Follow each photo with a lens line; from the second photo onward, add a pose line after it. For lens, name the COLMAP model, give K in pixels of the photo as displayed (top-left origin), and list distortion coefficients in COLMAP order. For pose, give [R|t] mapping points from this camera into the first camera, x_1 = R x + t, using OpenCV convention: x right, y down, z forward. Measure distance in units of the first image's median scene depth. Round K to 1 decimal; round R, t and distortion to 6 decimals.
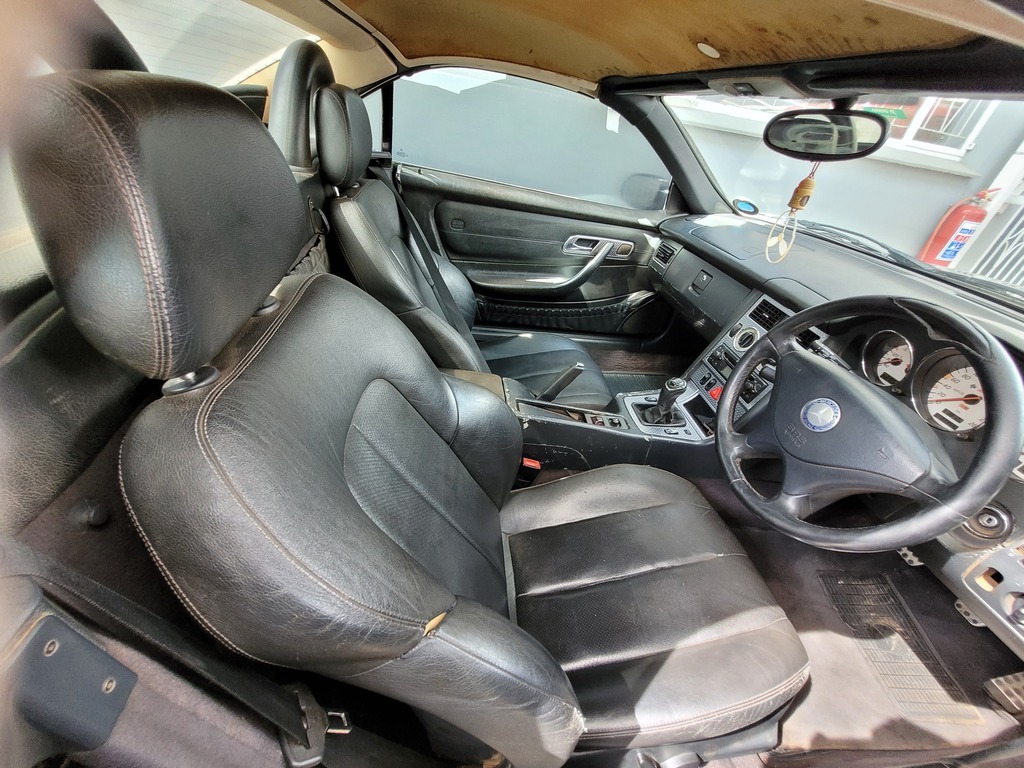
lens RADIAL K [[395.3, 0, 524.1], [0, 395.3, 387.7], [0, 0, 1]] dist [0.000297, -0.000077]
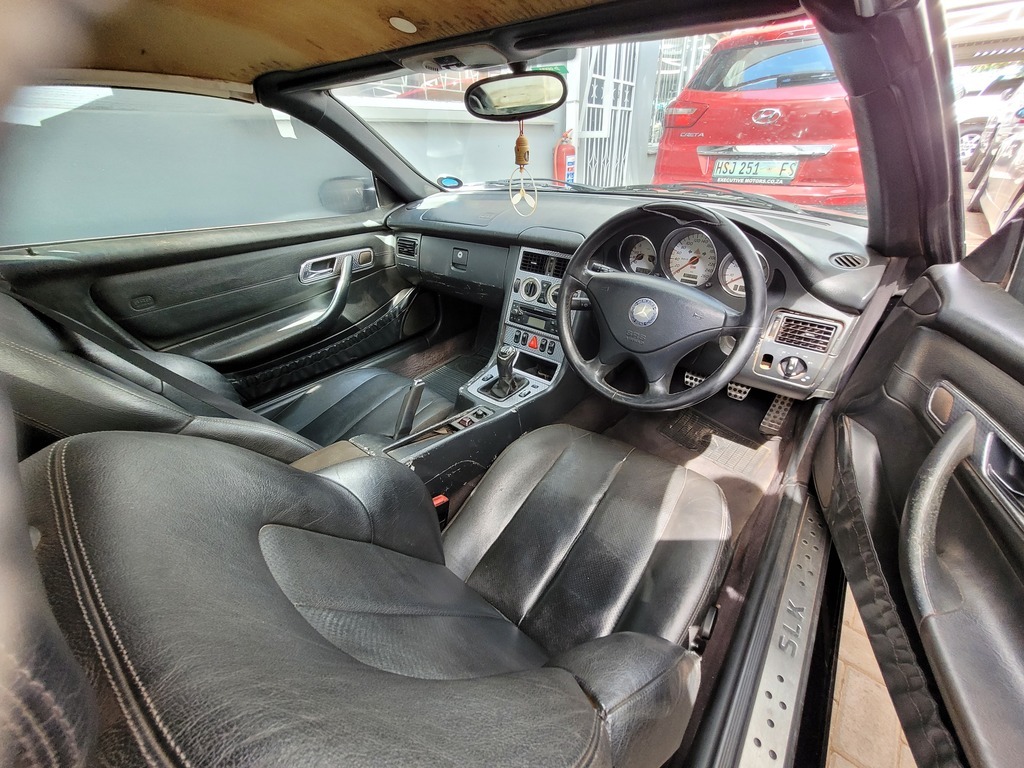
lens RADIAL K [[395.3, 0, 524.1], [0, 395.3, 387.7], [0, 0, 1]] dist [0.000297, -0.000077]
pose [[0.718285, -0.498014, 0.485848, -0.125921], [0.497287, 0.855869, 0.142104, -0.049334], [-0.486593, 0.139535, 0.862414, 0.083622]]
